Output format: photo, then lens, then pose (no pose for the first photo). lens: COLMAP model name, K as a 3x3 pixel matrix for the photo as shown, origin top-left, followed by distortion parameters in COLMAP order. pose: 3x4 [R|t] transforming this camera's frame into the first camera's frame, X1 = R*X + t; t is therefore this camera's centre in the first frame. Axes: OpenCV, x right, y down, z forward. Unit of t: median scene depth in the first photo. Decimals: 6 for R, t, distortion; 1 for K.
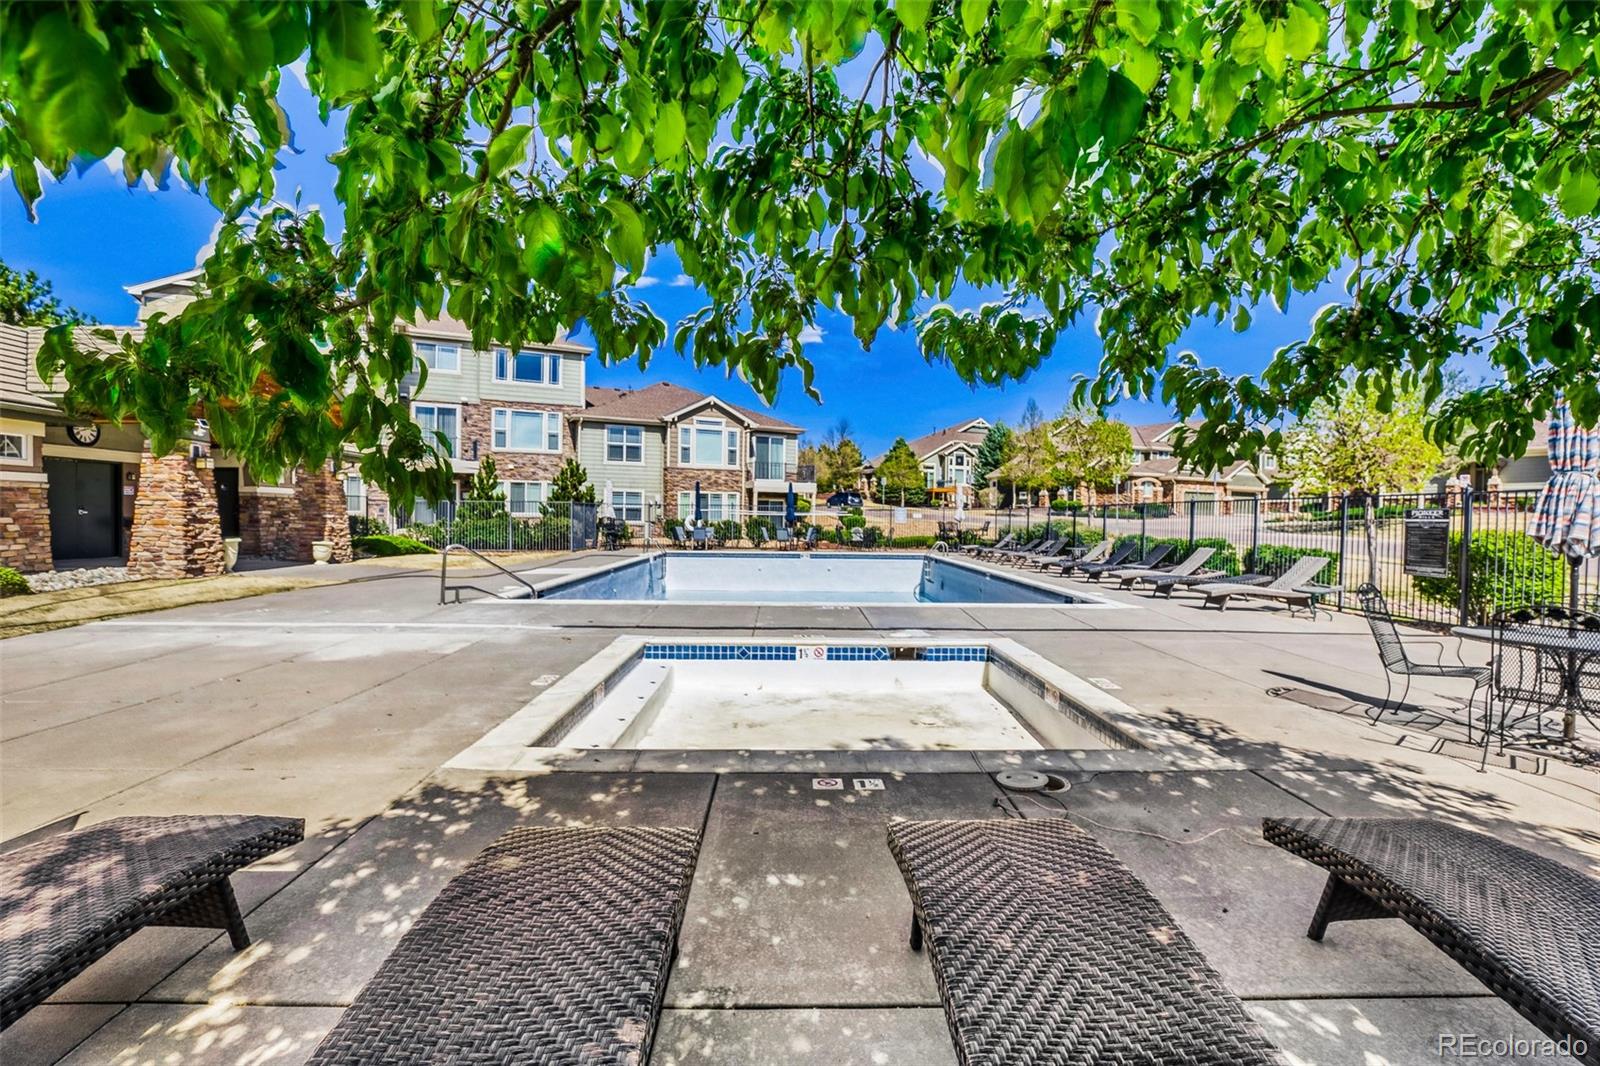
lens RADIAL K [[748.7, 0, 801.4], [0, 748.7, 533.0], [0, 0, 1]] dist [-0.004946, 0.000277]
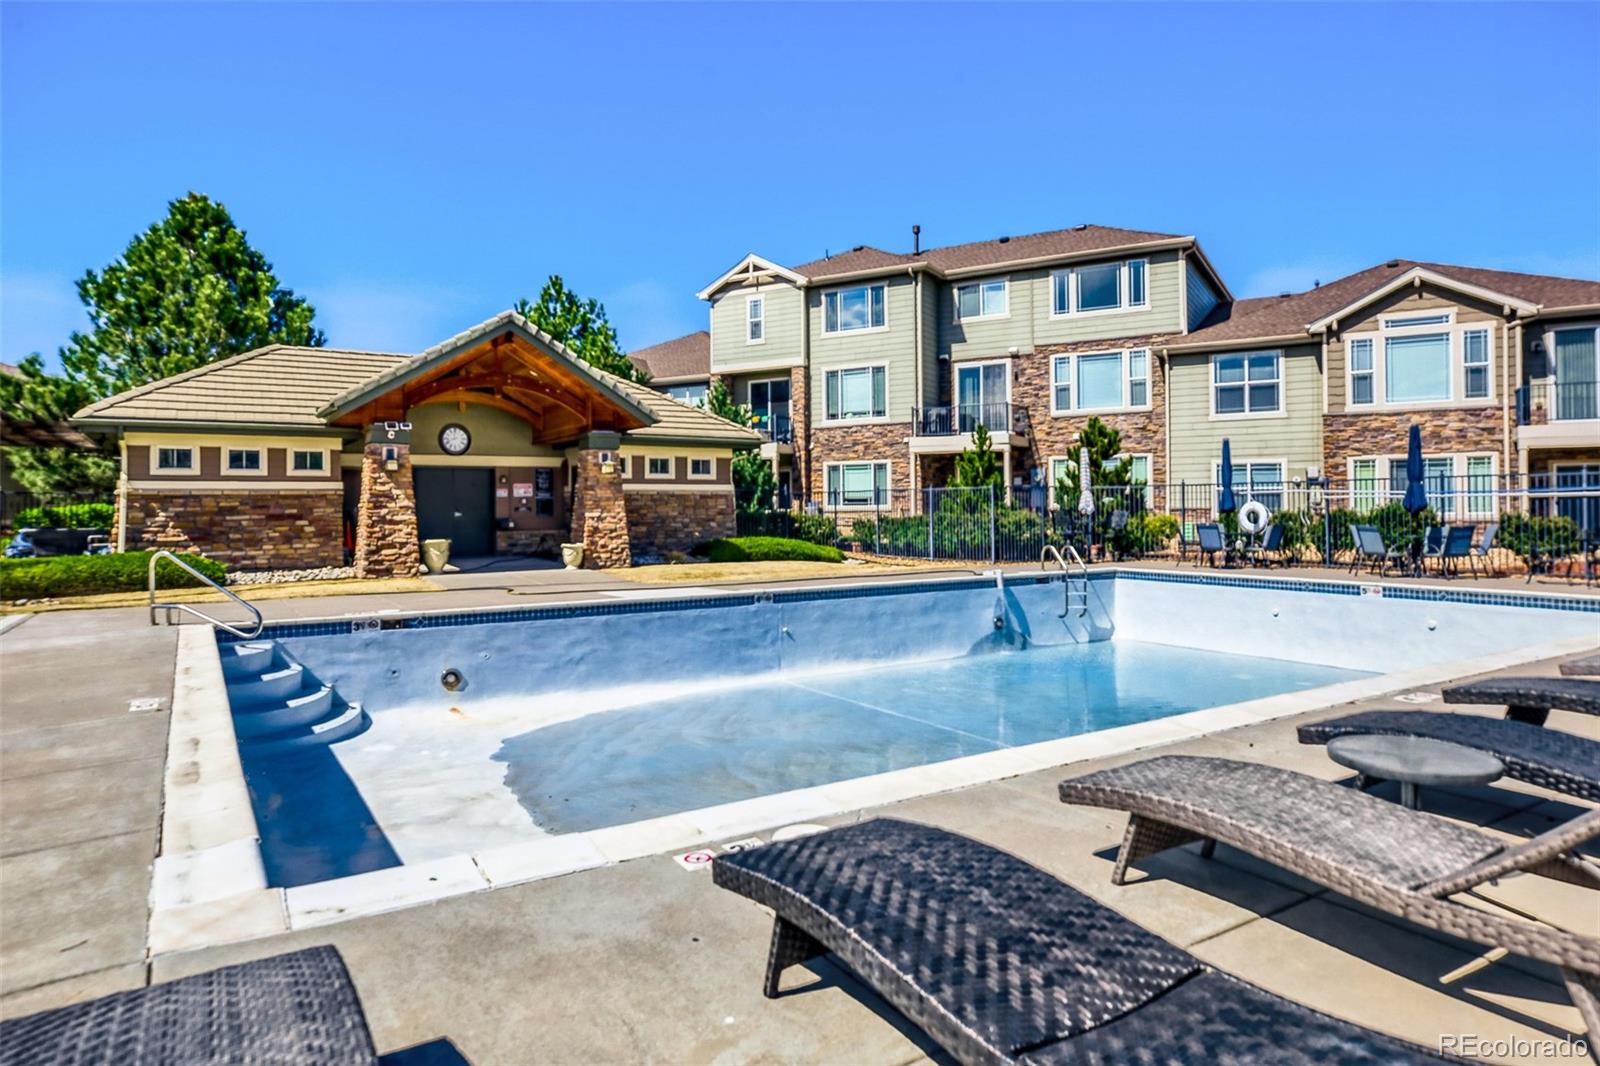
lens RADIAL K [[963.1, 0, 800.2], [0, 963.1, 520.6], [0, 0, 1]] dist [-0.006488, 0.001410]
pose [[0.526323, -0.003673, -0.850277, 0.236256], [-0.002081, 0.999982, -0.005608, -0.004901], [0.850282, 0.004721, 0.526306, 0.310809]]
